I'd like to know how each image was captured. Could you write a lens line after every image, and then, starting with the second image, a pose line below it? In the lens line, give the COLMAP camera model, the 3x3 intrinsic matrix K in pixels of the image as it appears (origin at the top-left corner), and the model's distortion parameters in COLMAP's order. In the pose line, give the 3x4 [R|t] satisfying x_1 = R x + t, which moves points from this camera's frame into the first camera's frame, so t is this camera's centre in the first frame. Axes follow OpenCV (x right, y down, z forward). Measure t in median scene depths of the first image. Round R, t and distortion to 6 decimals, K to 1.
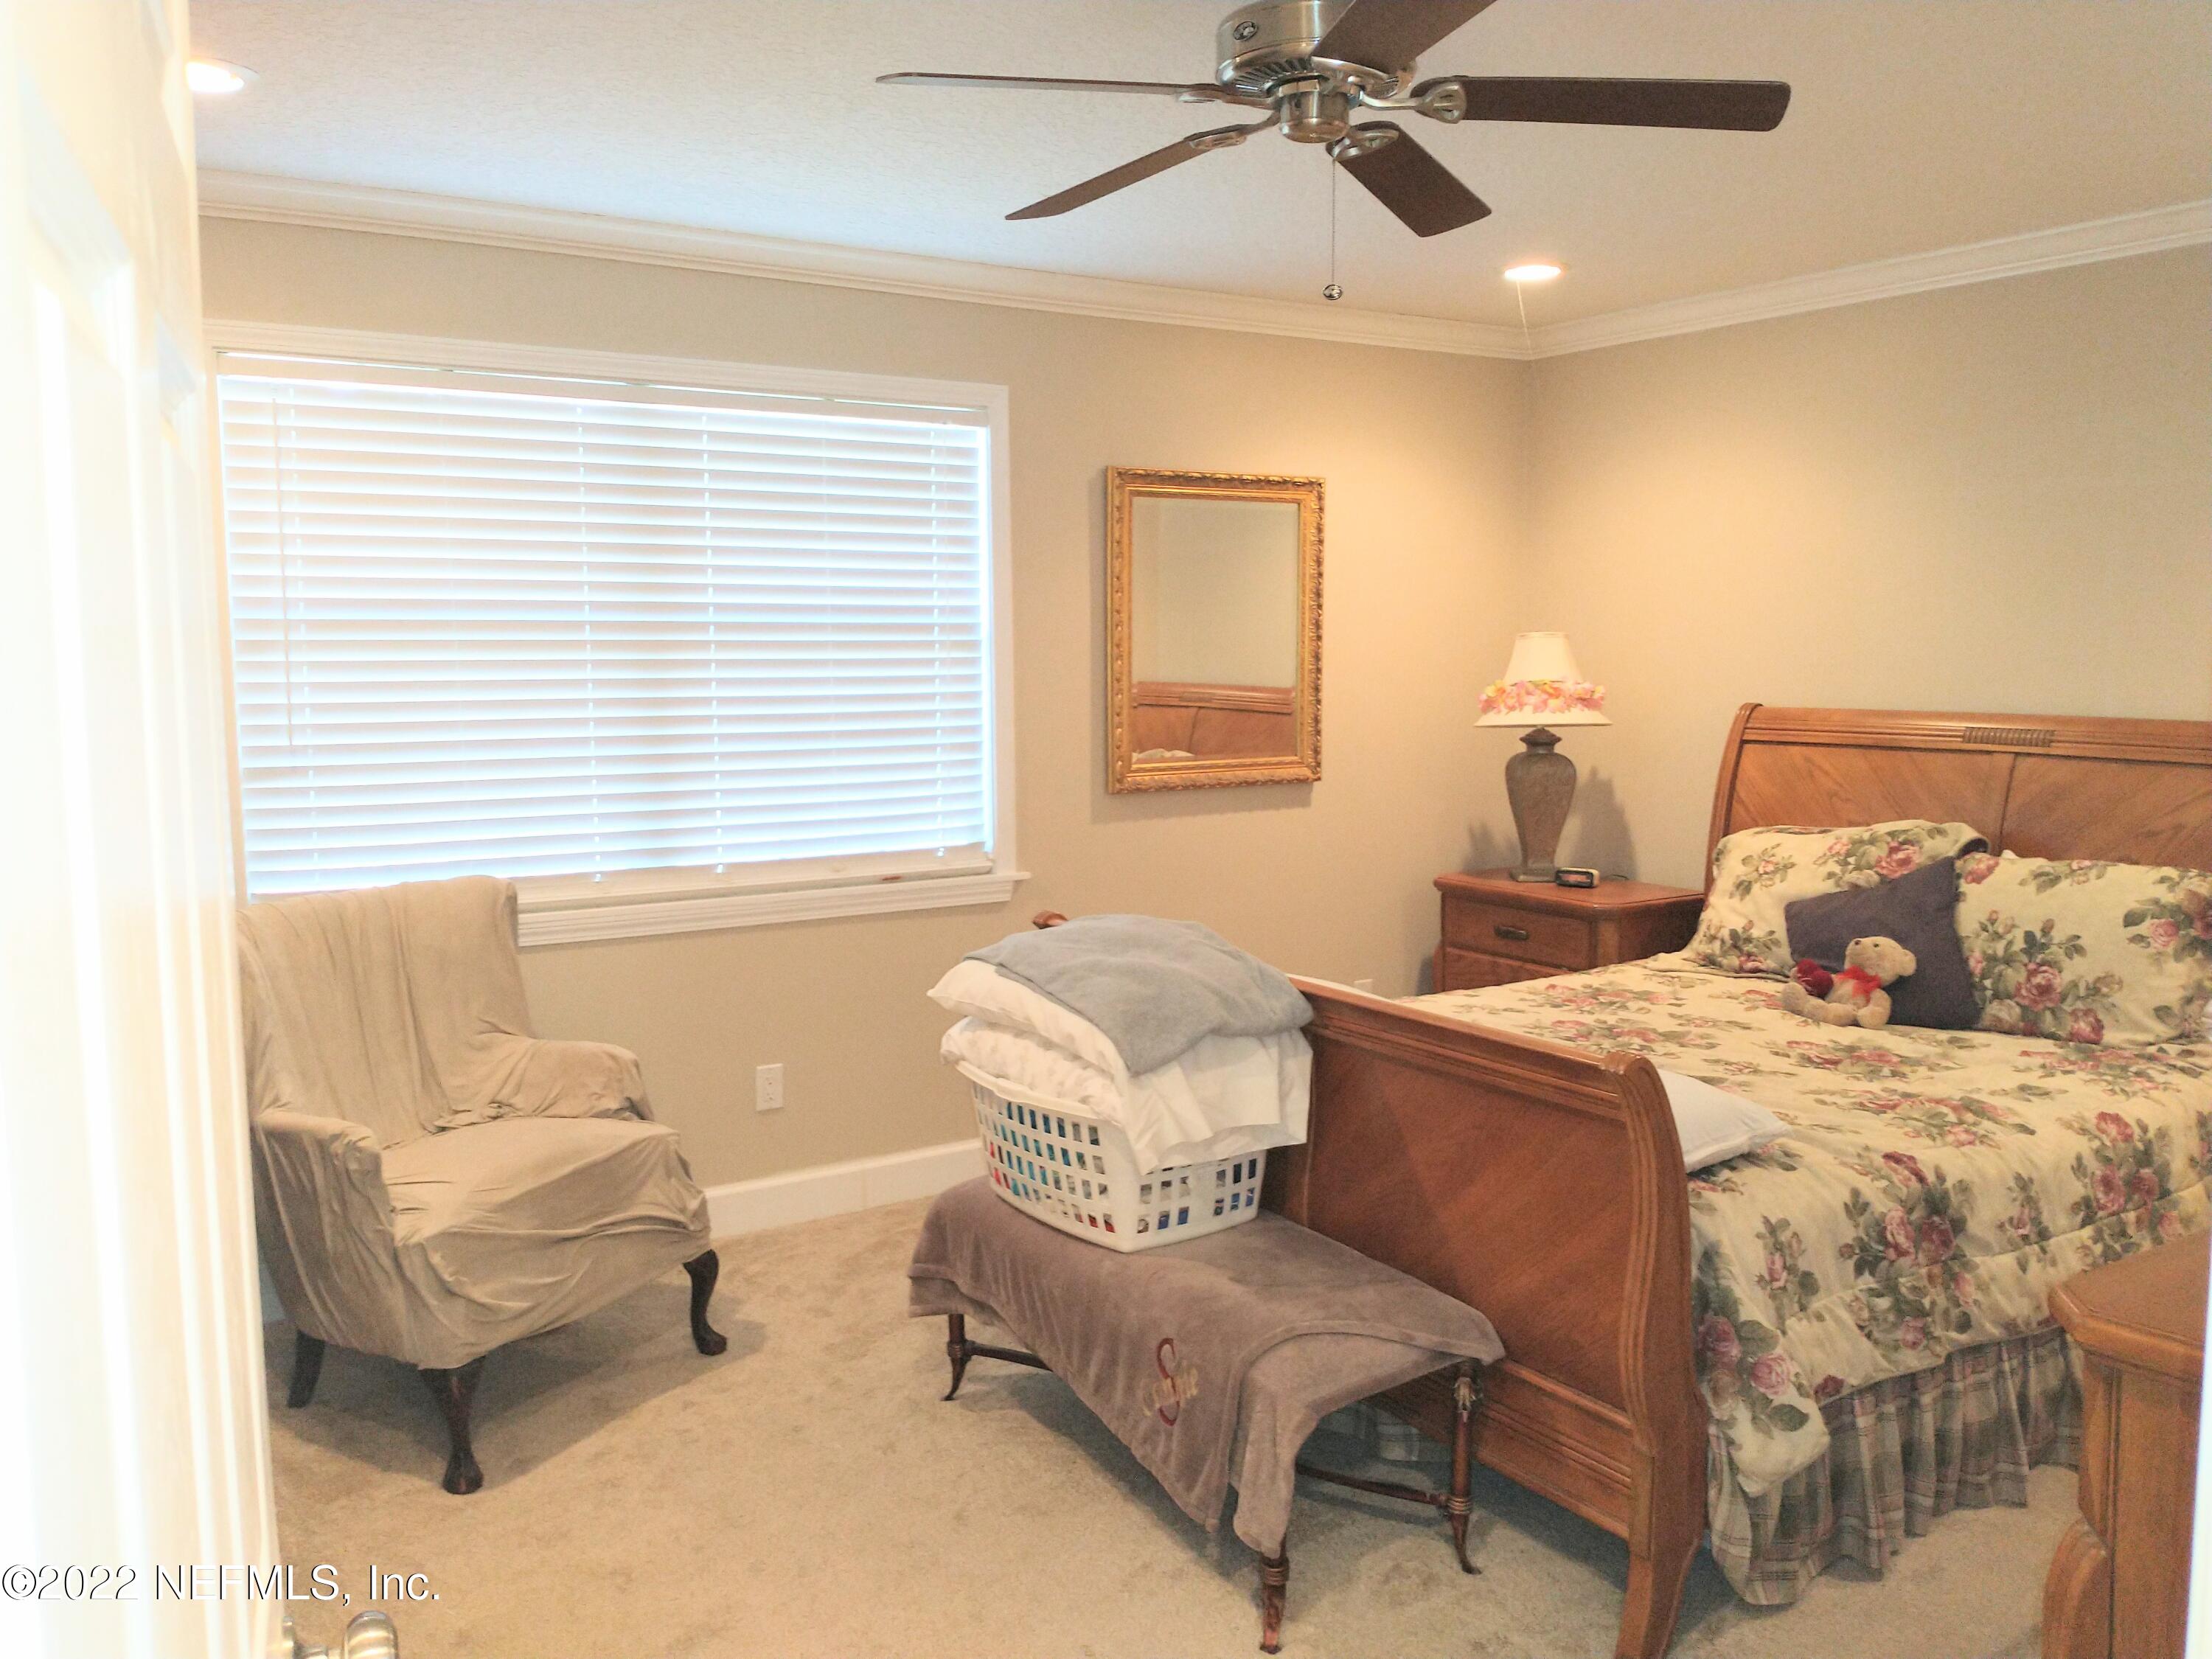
lens RADIAL K [[1779.1, 0, 1106.5], [0, 1779.1, 829.3], [0, 0, 1]] dist [0.047761, -0.105113]
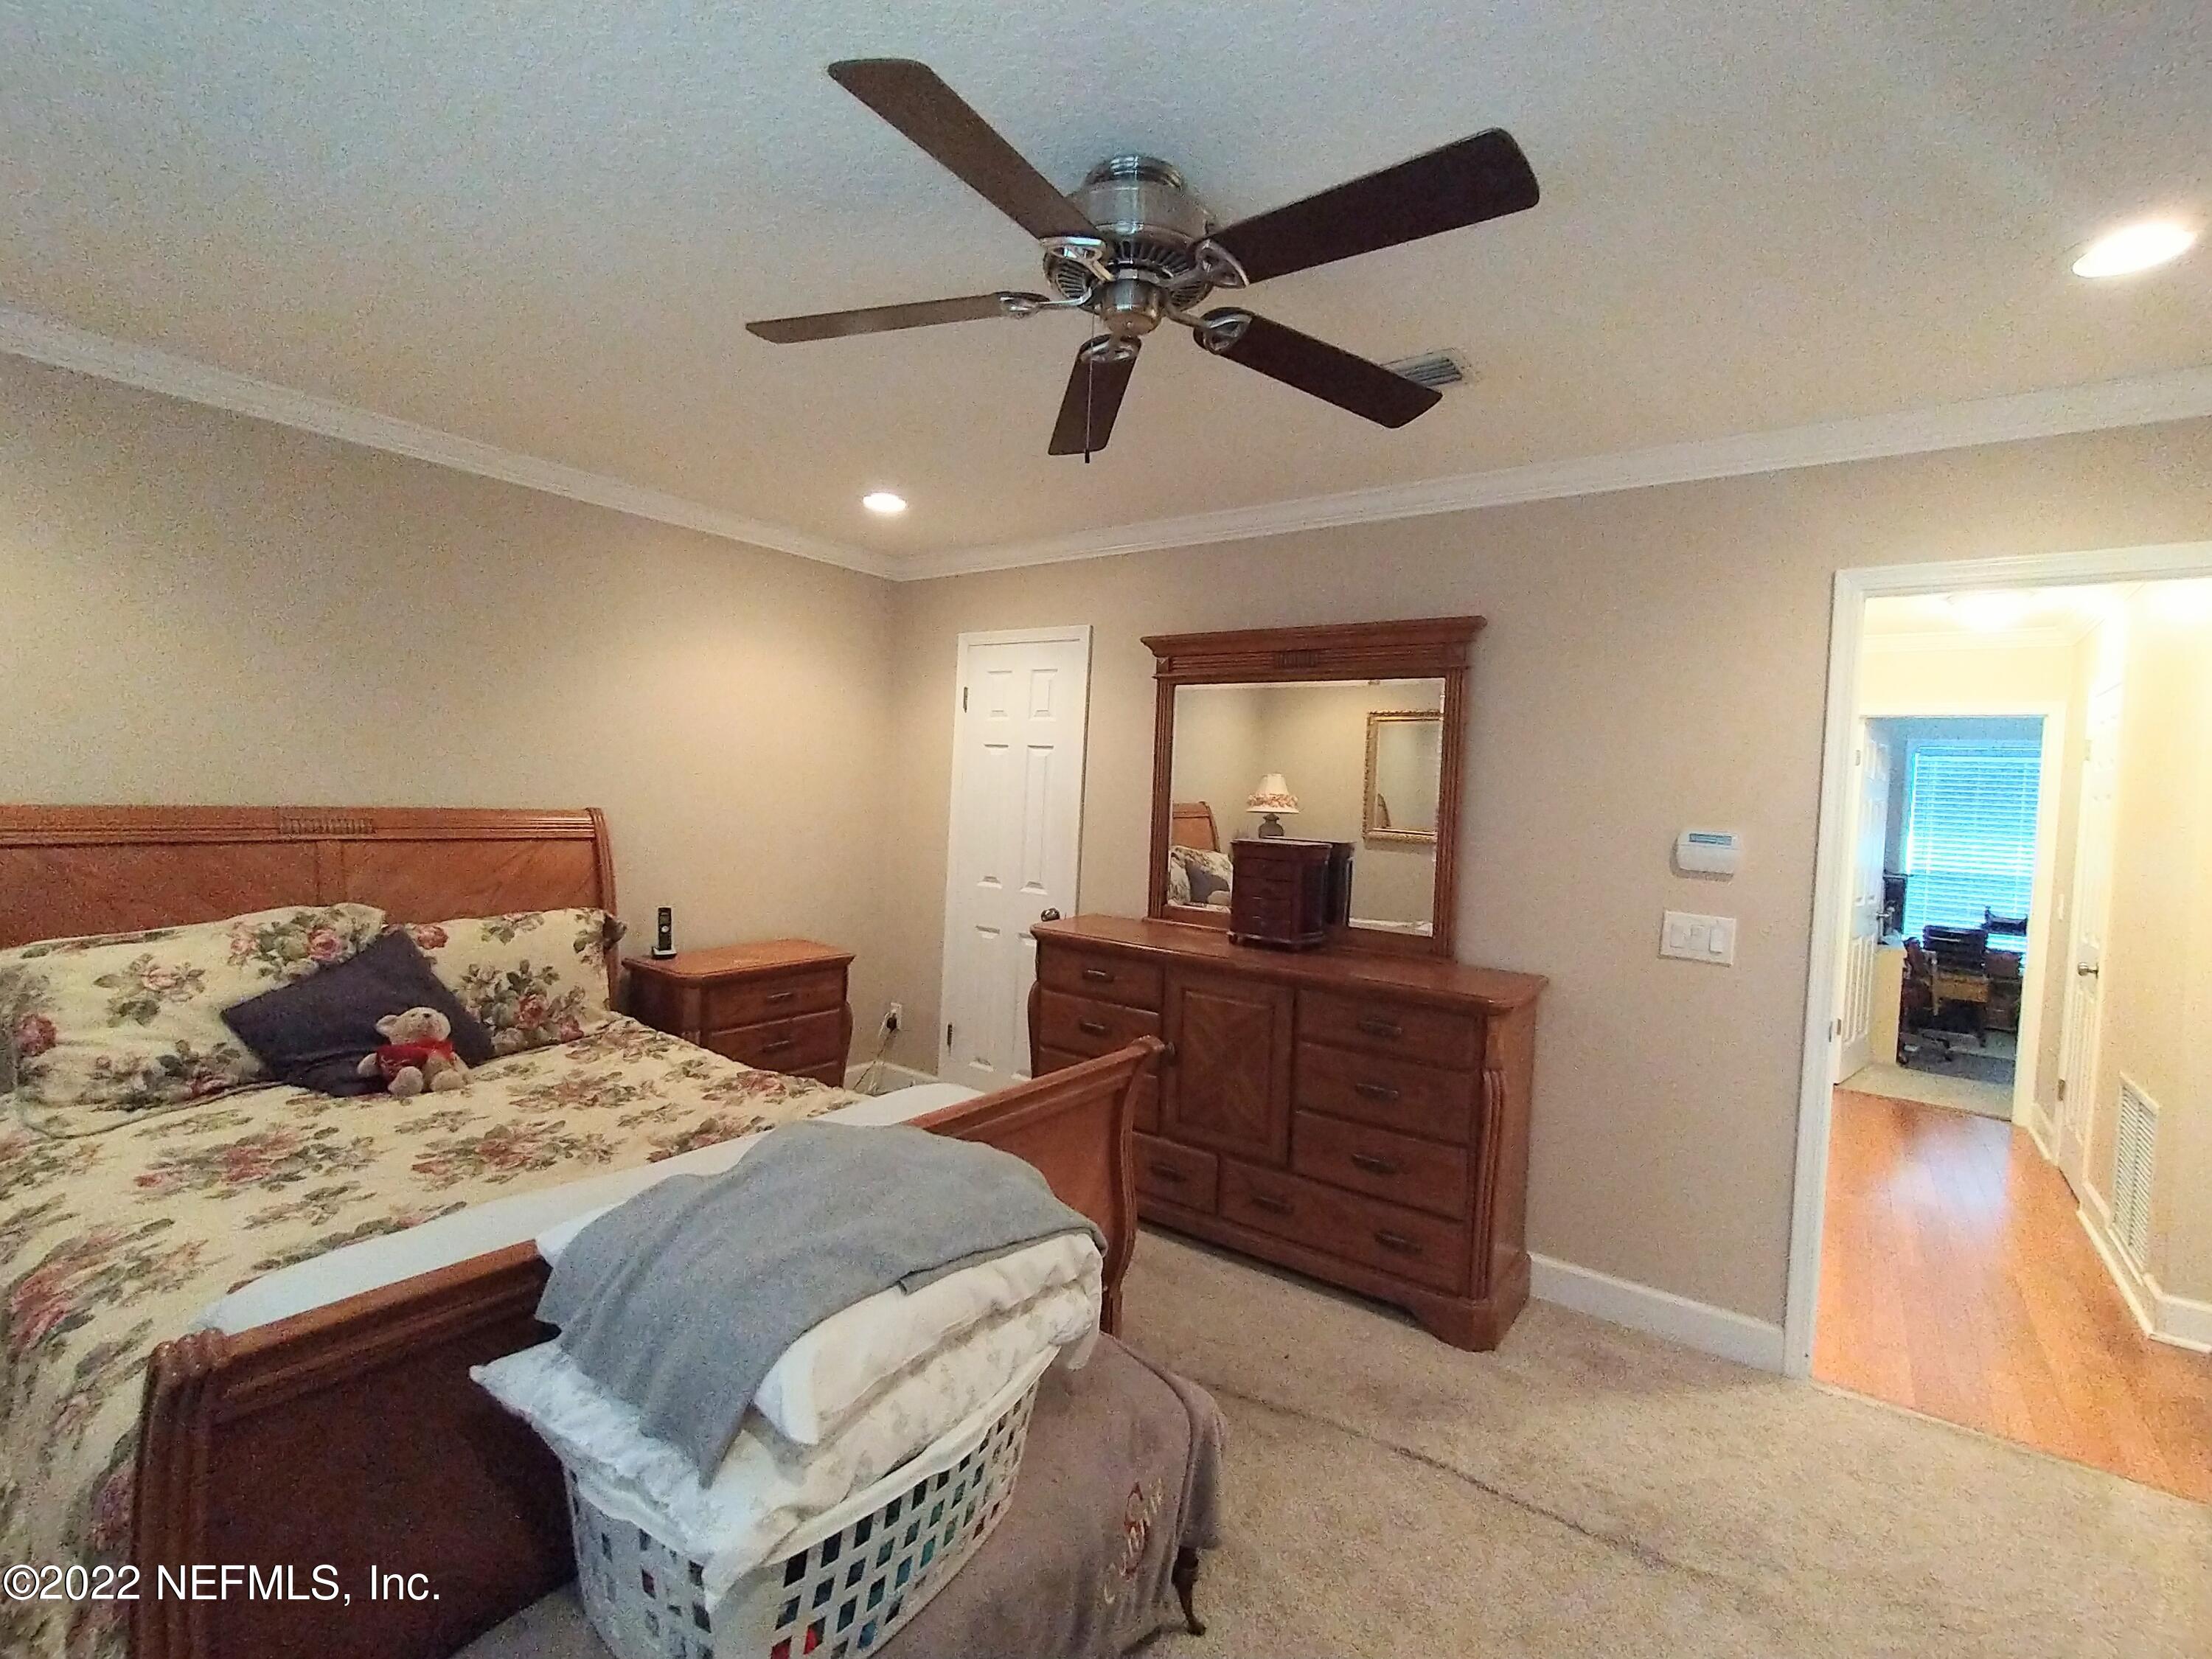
lens RADIAL K [[1008.4, 0, 1105.4], [0, 1008.4, 826.8], [0, 0, 1]] dist [0.006239, -0.000621]
pose [[-0.355211, -0.044360, 0.933733, -0.322592], [0.058889, 0.995827, 0.069713, -0.074706], [-0.932929, 0.079750, -0.351117, 0.834282]]
